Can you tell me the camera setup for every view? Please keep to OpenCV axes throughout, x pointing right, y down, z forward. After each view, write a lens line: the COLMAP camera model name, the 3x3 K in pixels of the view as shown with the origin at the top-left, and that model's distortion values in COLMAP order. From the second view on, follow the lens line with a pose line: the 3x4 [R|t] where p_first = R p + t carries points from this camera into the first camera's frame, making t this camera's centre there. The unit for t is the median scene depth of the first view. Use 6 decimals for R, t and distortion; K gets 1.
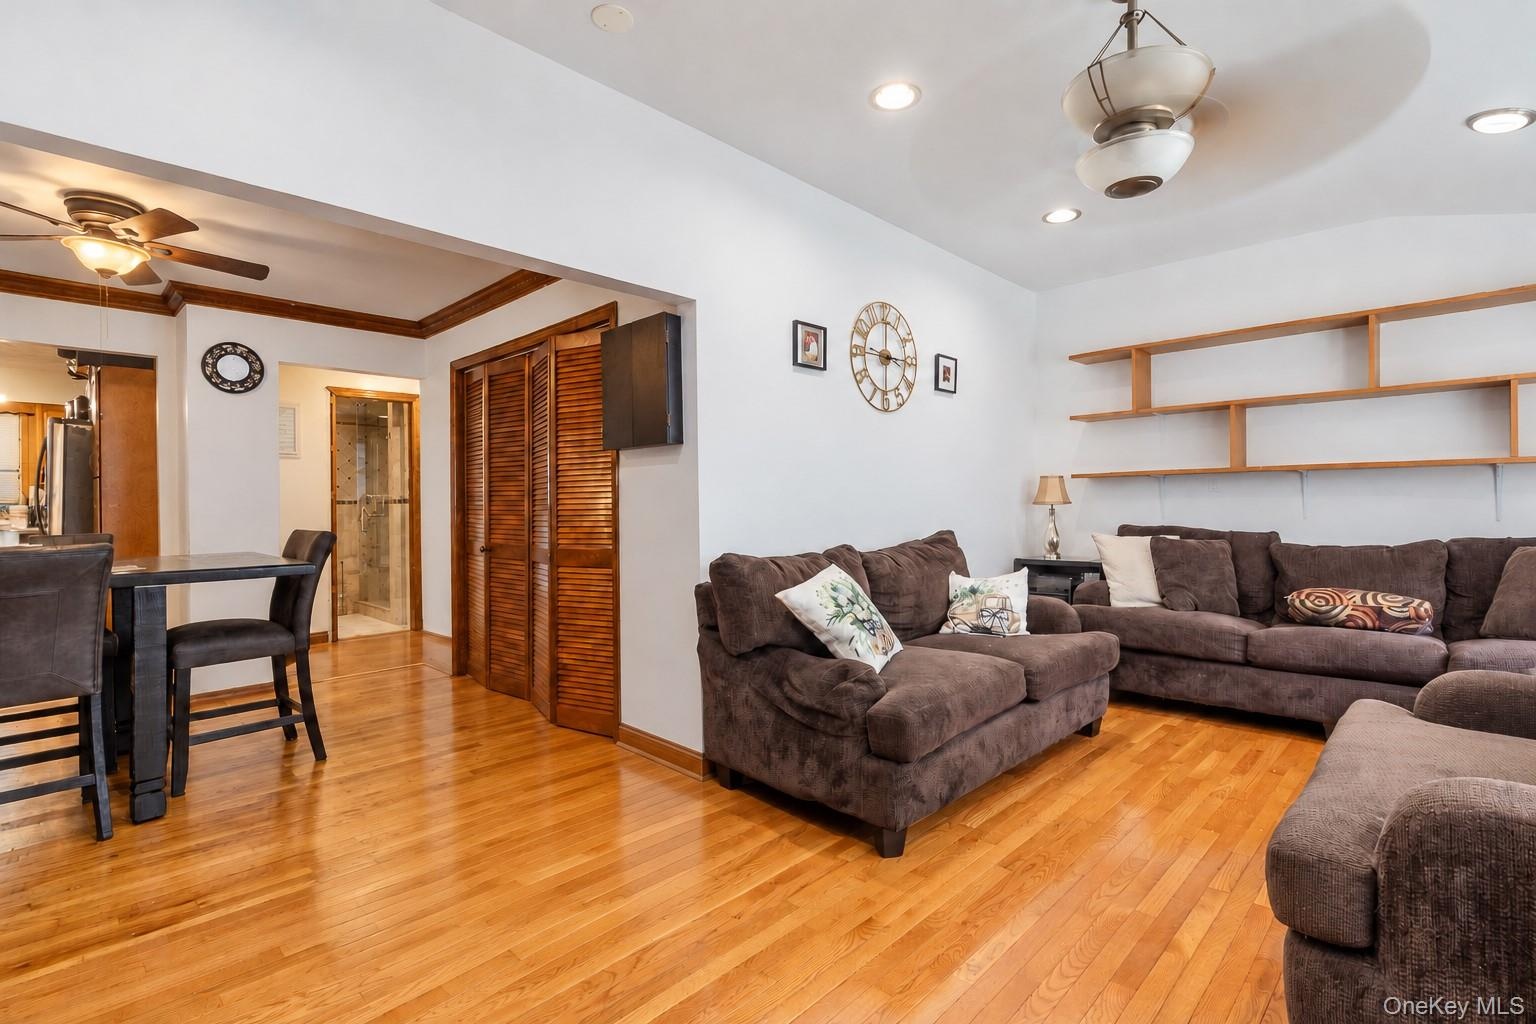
lens RADIAL K [[702.3, 0, 778.8], [0, 702.3, 505.2], [0, 0, 1]] dist [-0.009097, 0.003636]
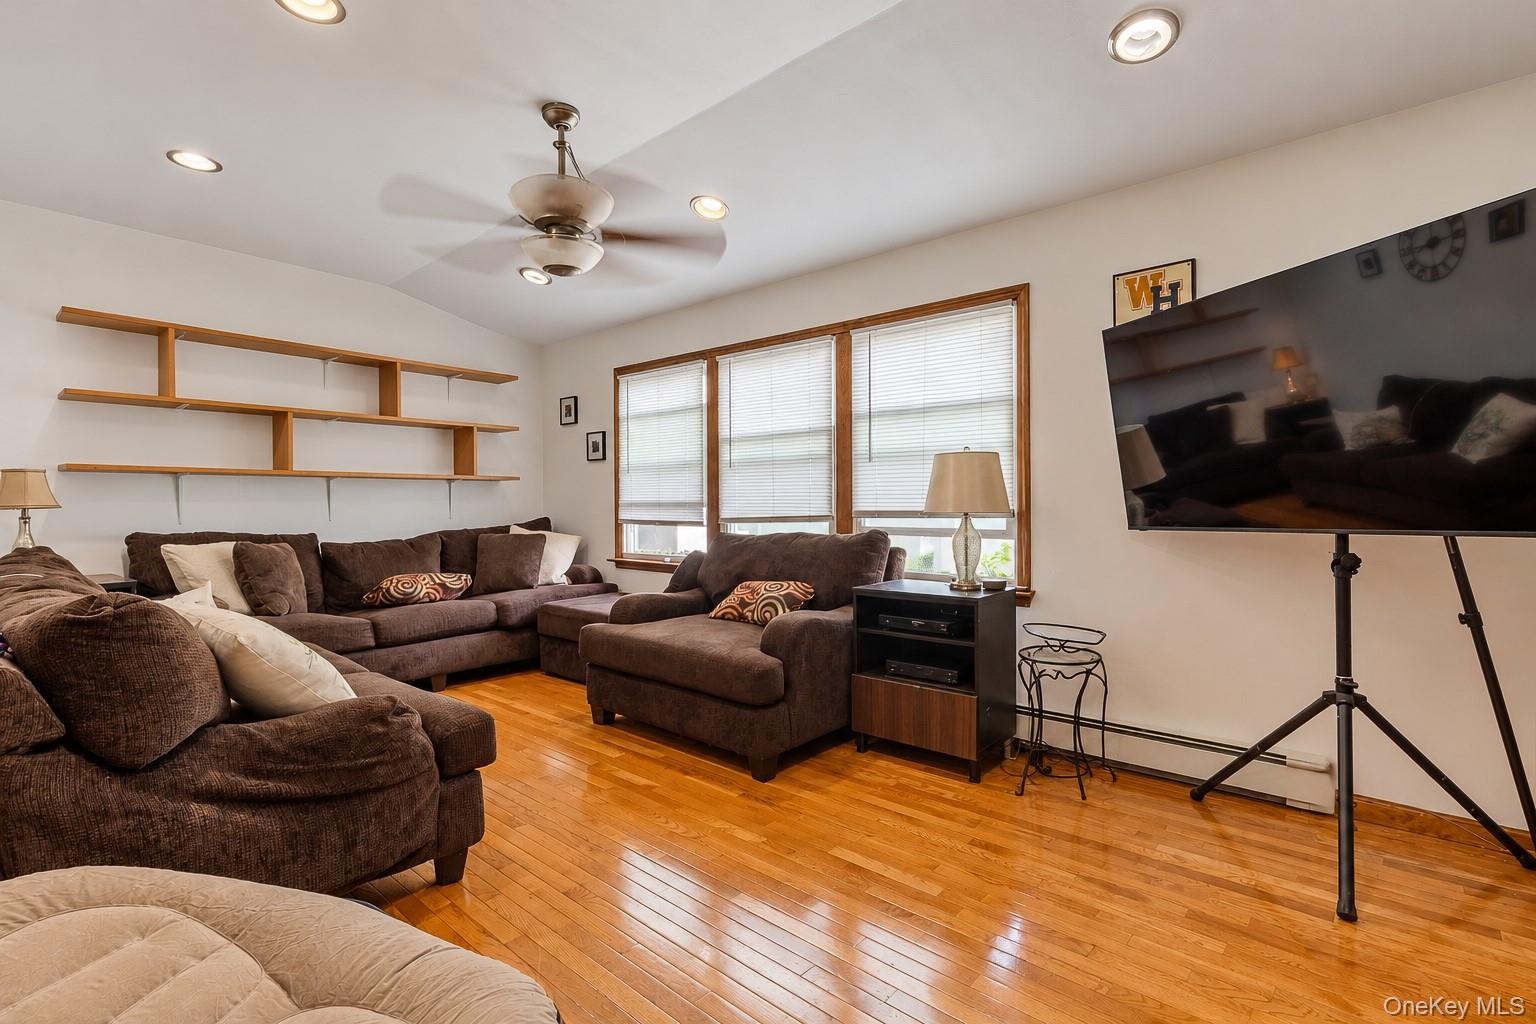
lens RADIAL K [[702.3, 0, 781.6], [0, 702.3, 511.1], [0, 0, 1]] dist [-0.009097, 0.003636]
pose [[-0.025487, -0.003336, 0.999670, -0.470643], [0.001697, 0.999993, 0.003380, 0.001199], [-0.999674, 0.001783, -0.025481, 0.337706]]
